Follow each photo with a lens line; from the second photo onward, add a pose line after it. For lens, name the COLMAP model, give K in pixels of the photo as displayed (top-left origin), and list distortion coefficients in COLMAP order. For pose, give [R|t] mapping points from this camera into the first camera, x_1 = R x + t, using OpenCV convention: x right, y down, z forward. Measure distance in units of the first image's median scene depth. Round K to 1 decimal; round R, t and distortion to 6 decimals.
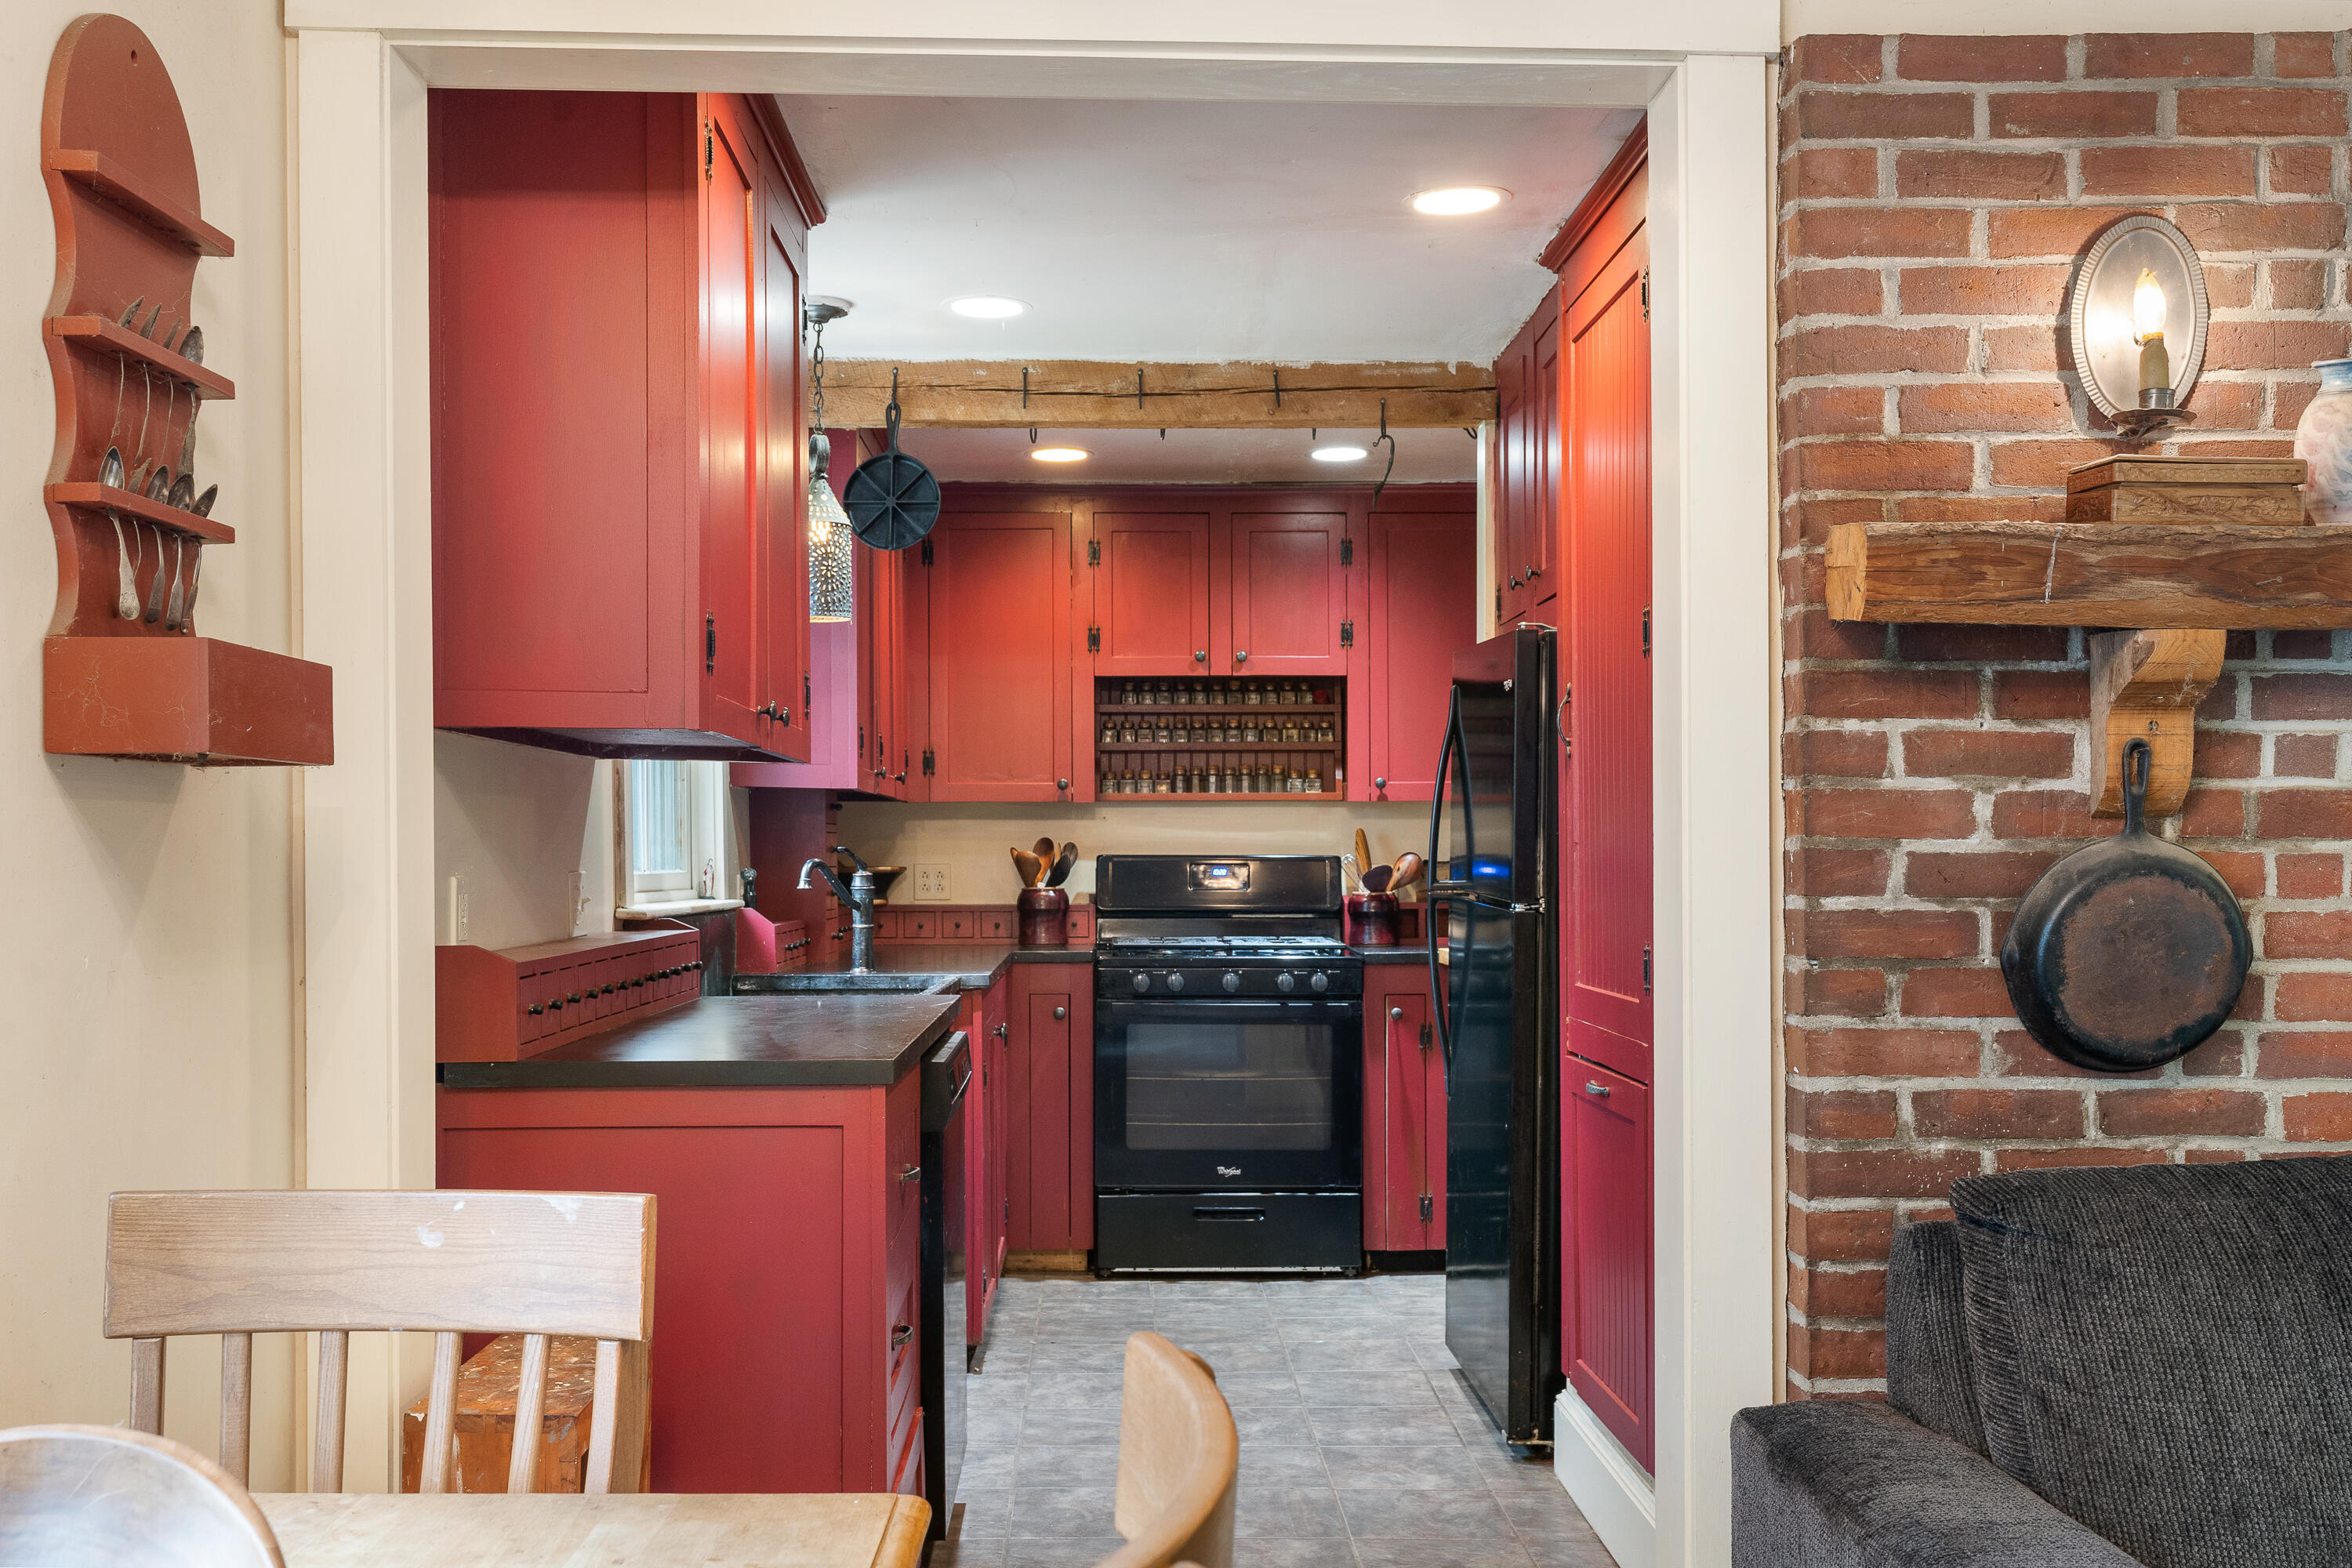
lens RADIAL K [[2216.5, 0, 1171.5], [0, 2216.5, 846.2], [0, 0, 1]] dist [0.006537, 0.004998]
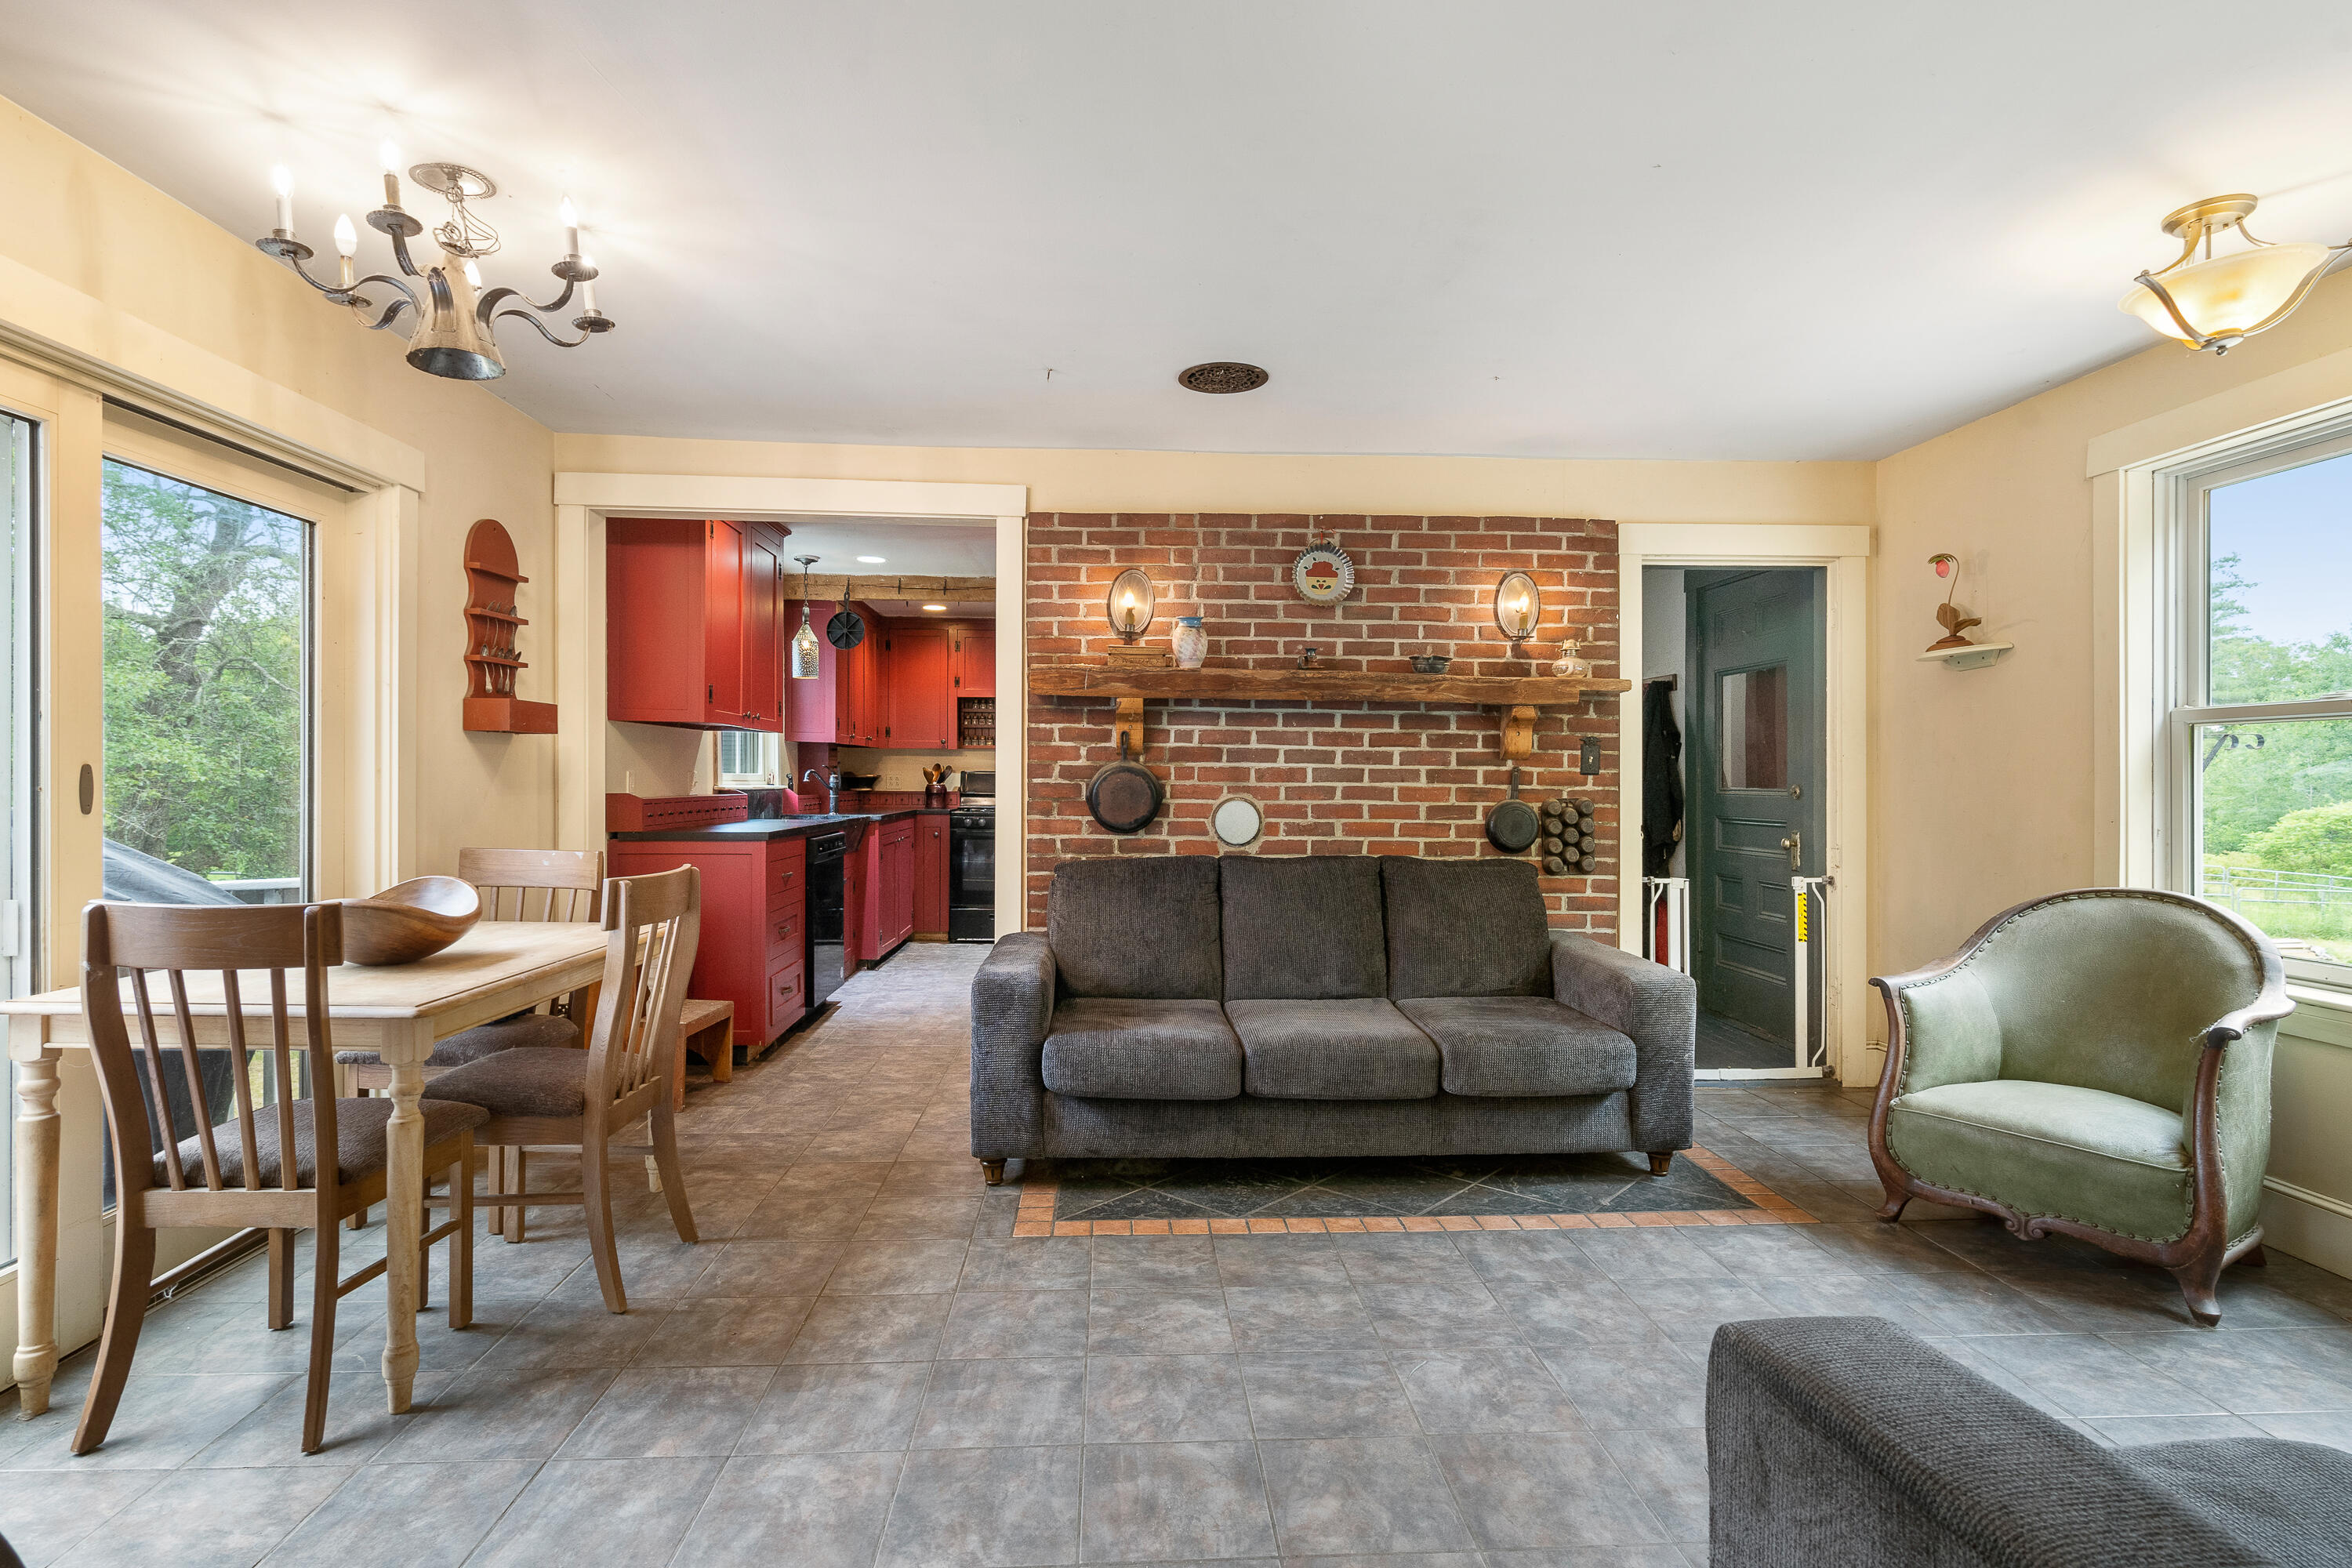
lens RADIAL K [[1128.2, 0, 1176.0], [0, 1128.2, 784.0], [0, 0, 1]] dist [-0.015193, 0.011931]
pose [[0.999510, 0.008397, 0.030147, 0.448704], [-0.008669, 0.999923, 0.008906, 0.014296], [-0.030070, -0.009163, 0.999506, -0.647177]]
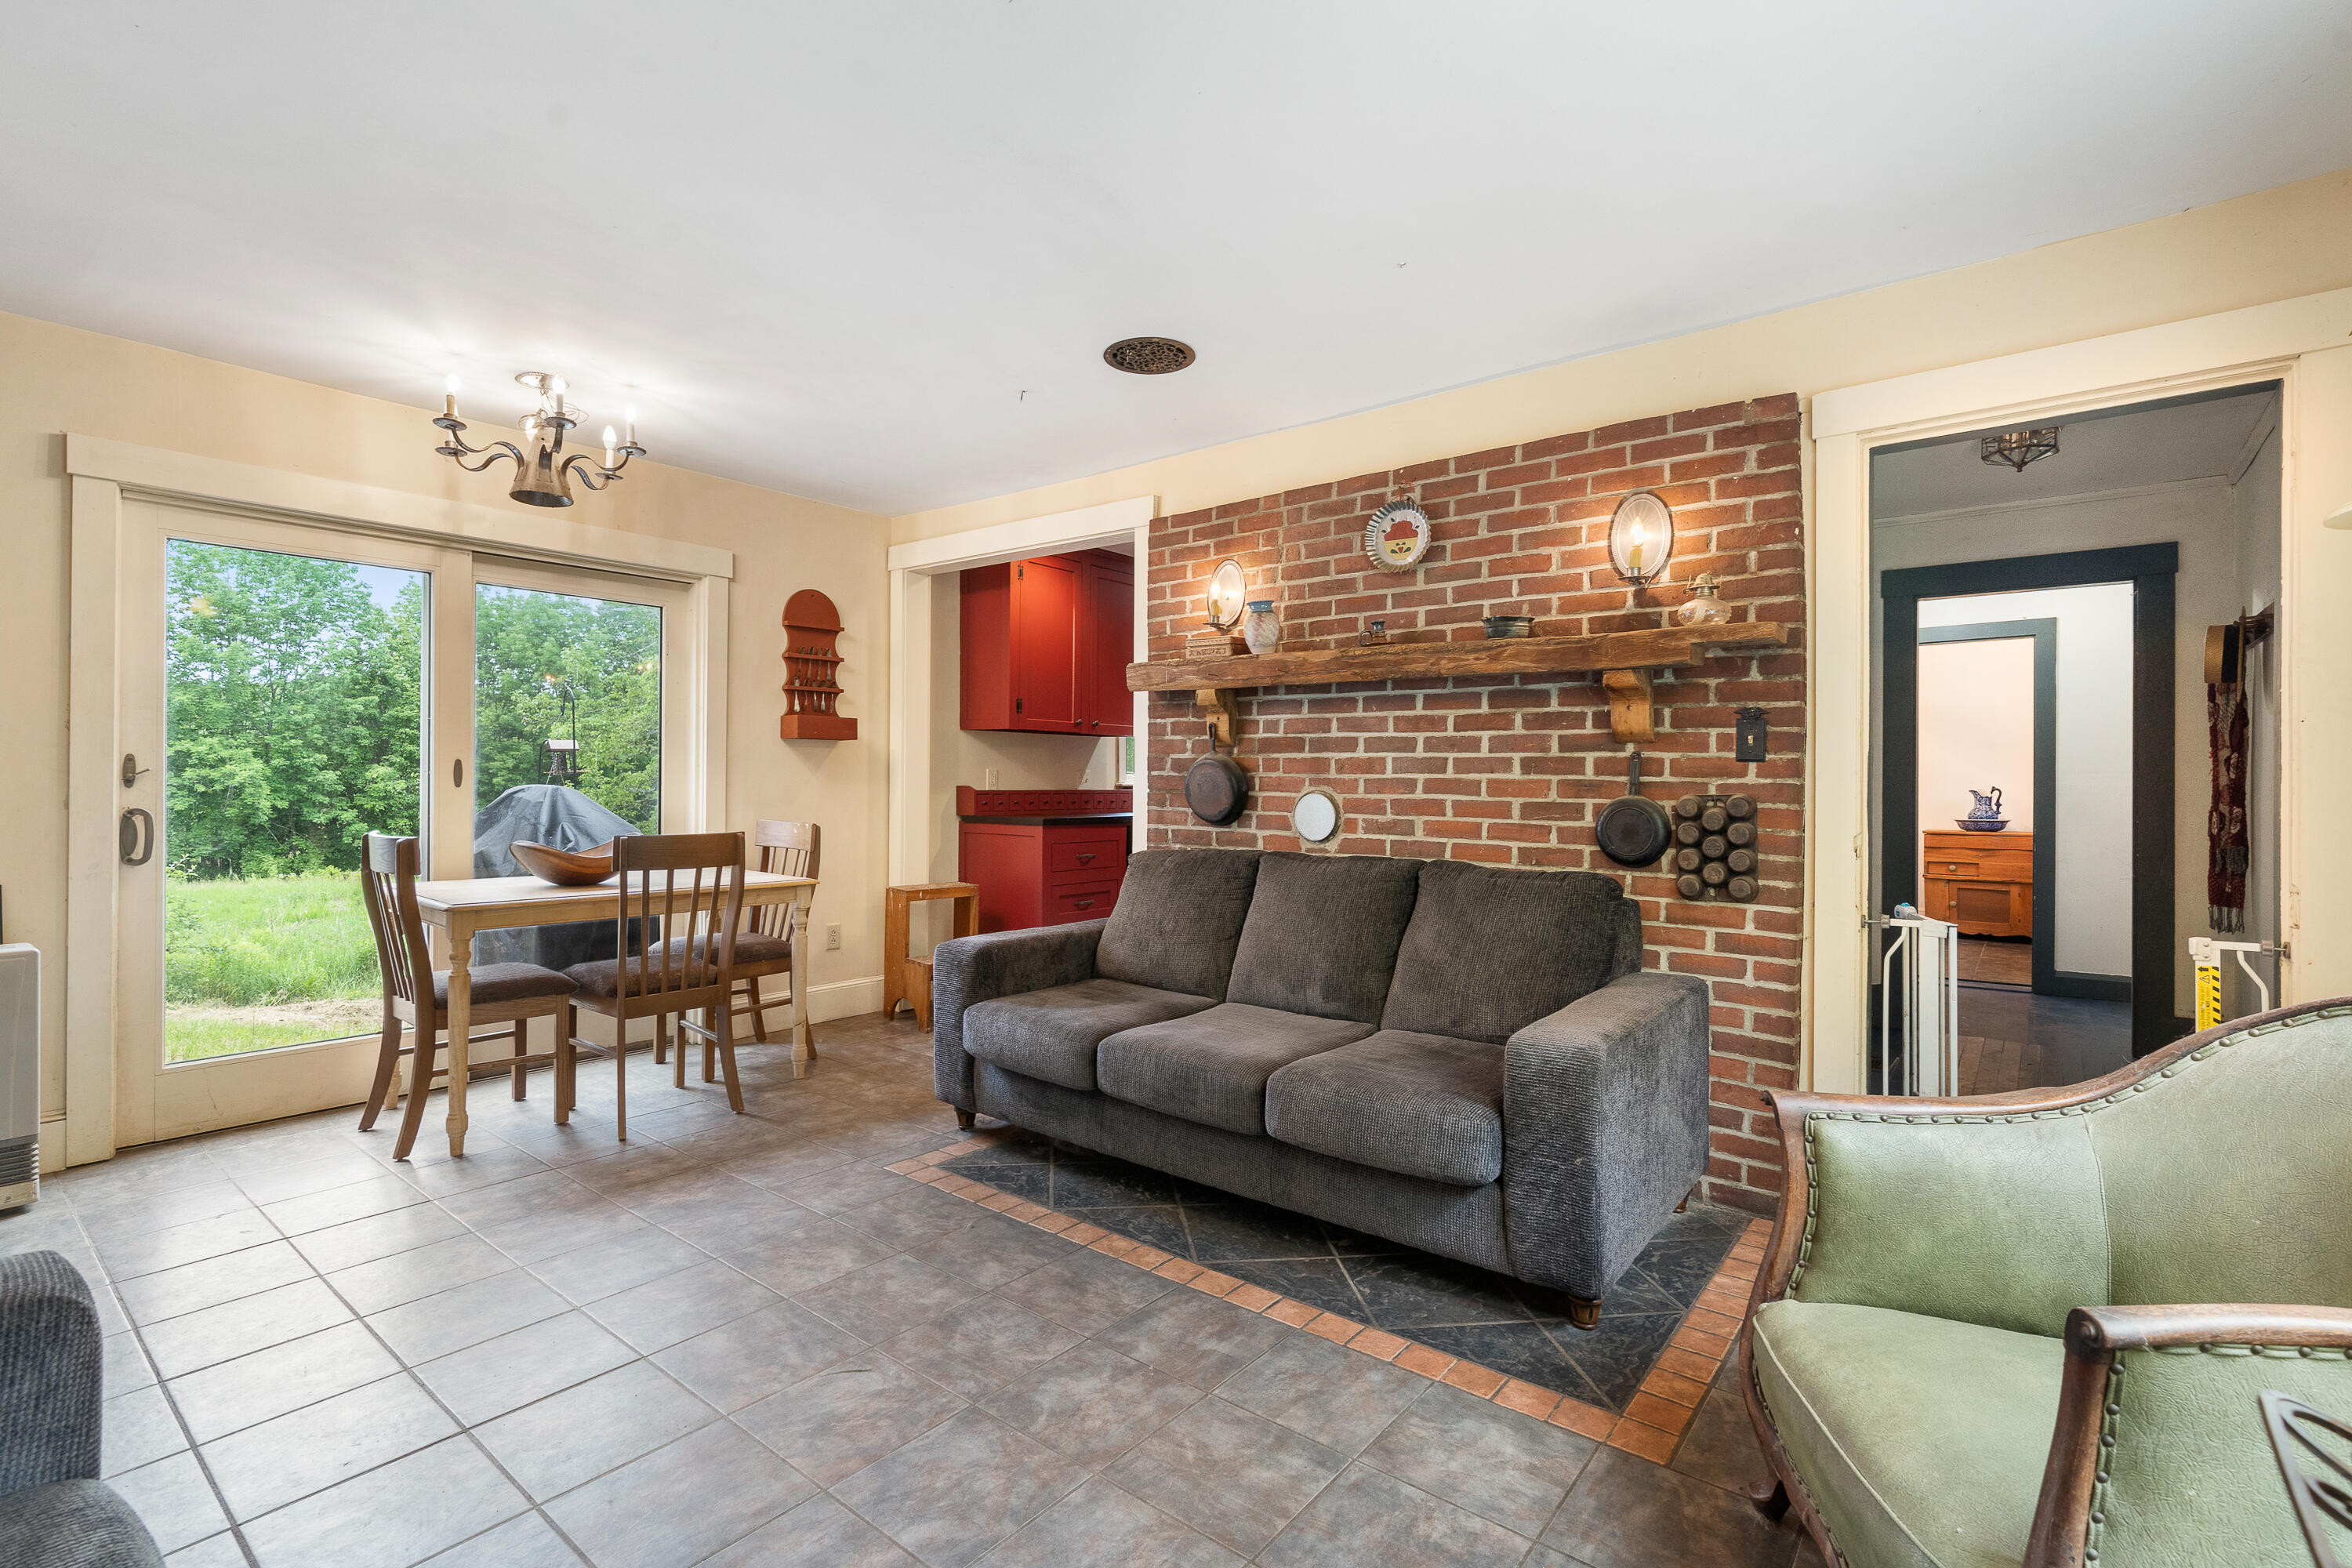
lens RADIAL K [[1065.6, 0, 1188.1], [0, 1065.6, 783.5], [0, 0, 1]] dist [-0.005804, 0.000034]
pose [[0.768269, 0.010270, -0.640045, 1.375969], [-0.007918, 0.999947, 0.006540, 0.030460], [0.640079, 0.000043, 0.768310, -0.224006]]
